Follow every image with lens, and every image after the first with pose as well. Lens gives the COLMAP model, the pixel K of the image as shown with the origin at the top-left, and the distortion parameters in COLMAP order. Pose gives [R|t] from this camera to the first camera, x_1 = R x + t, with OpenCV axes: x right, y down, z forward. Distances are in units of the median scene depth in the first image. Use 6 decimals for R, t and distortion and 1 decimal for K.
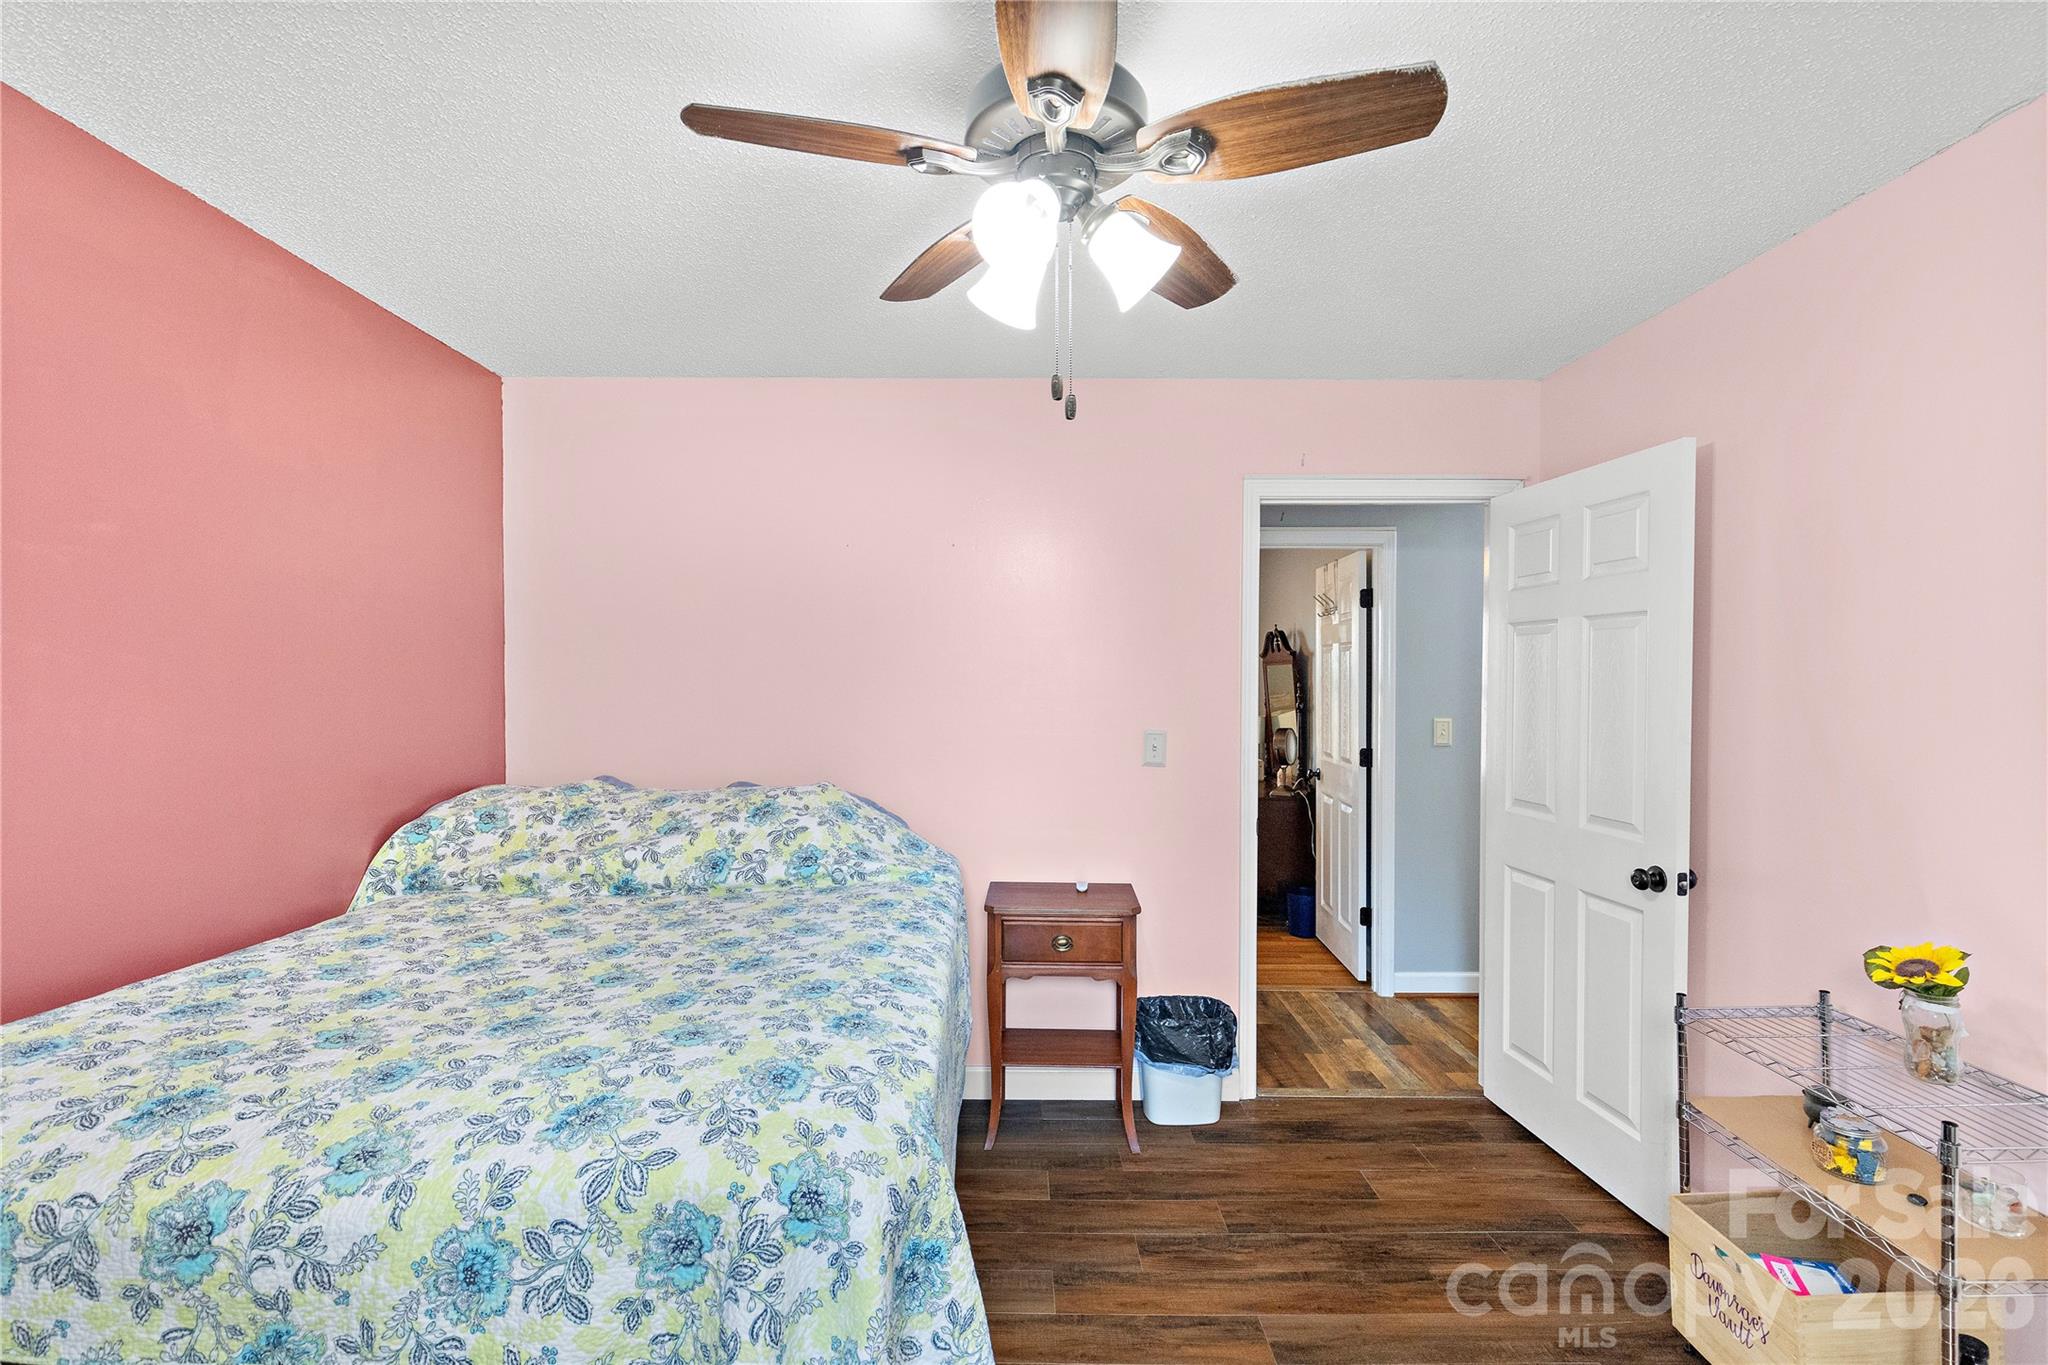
lens RADIAL K [[940.4, 0, 1030.3], [0, 940.4, 693.5], [0, 0, 1]] dist [0.005079, 0.000988]
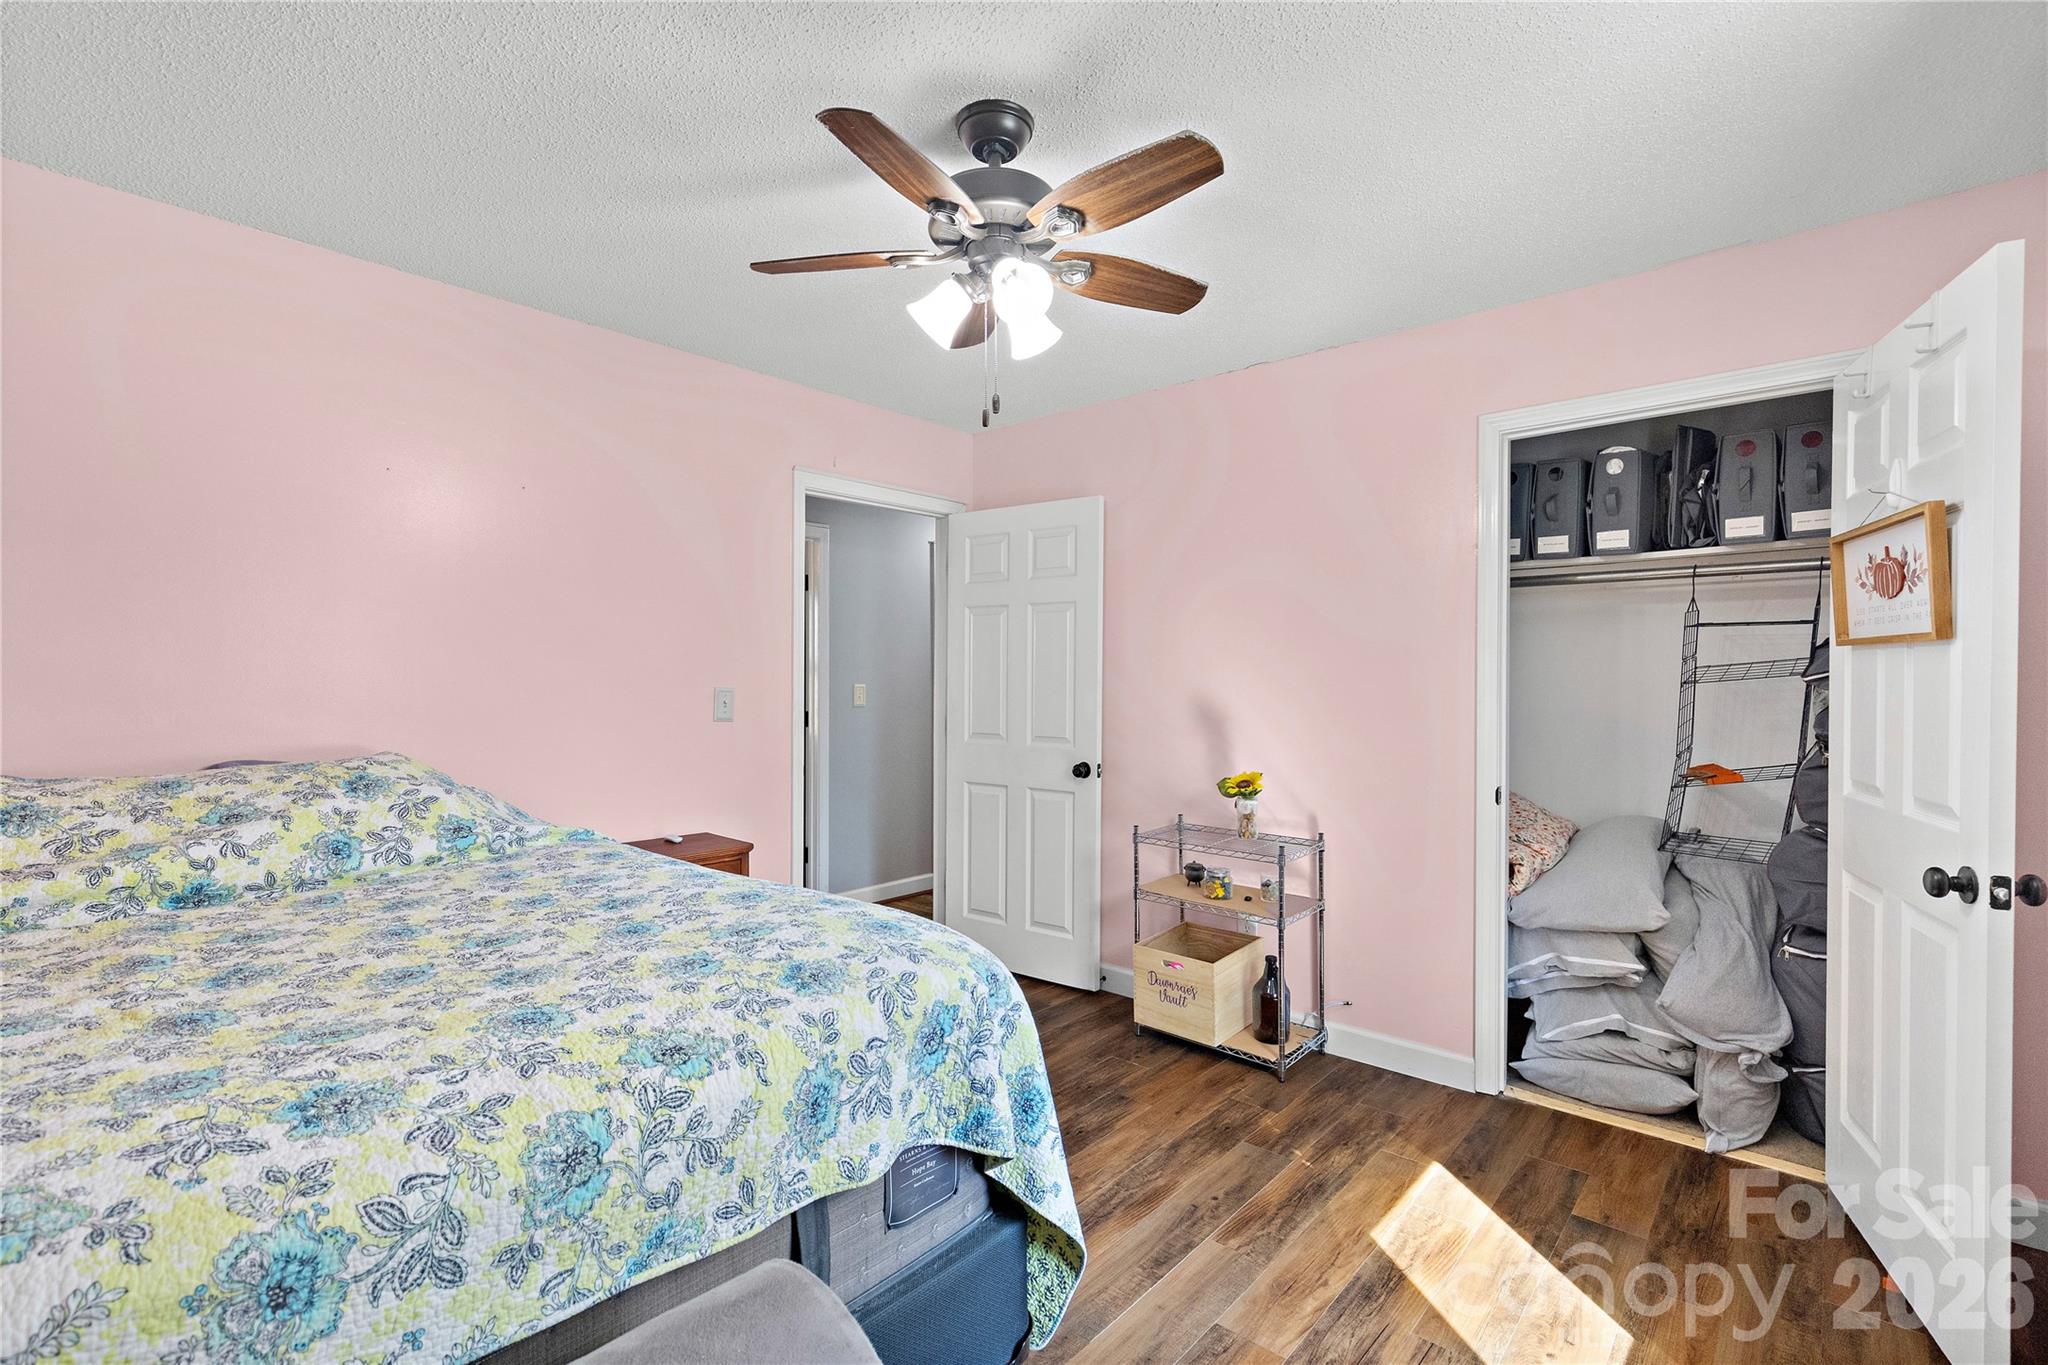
lens RADIAL K [[940.4, 0, 1028.3], [0, 940.4, 697.1], [0, 0, 1]] dist [0.005079, 0.000988]
pose [[0.651282, -0.016031, 0.758666, -1.161788], [0.013529, 0.999863, 0.009514, 0.110373], [-0.758715, 0.004068, 0.651410, 0.071006]]
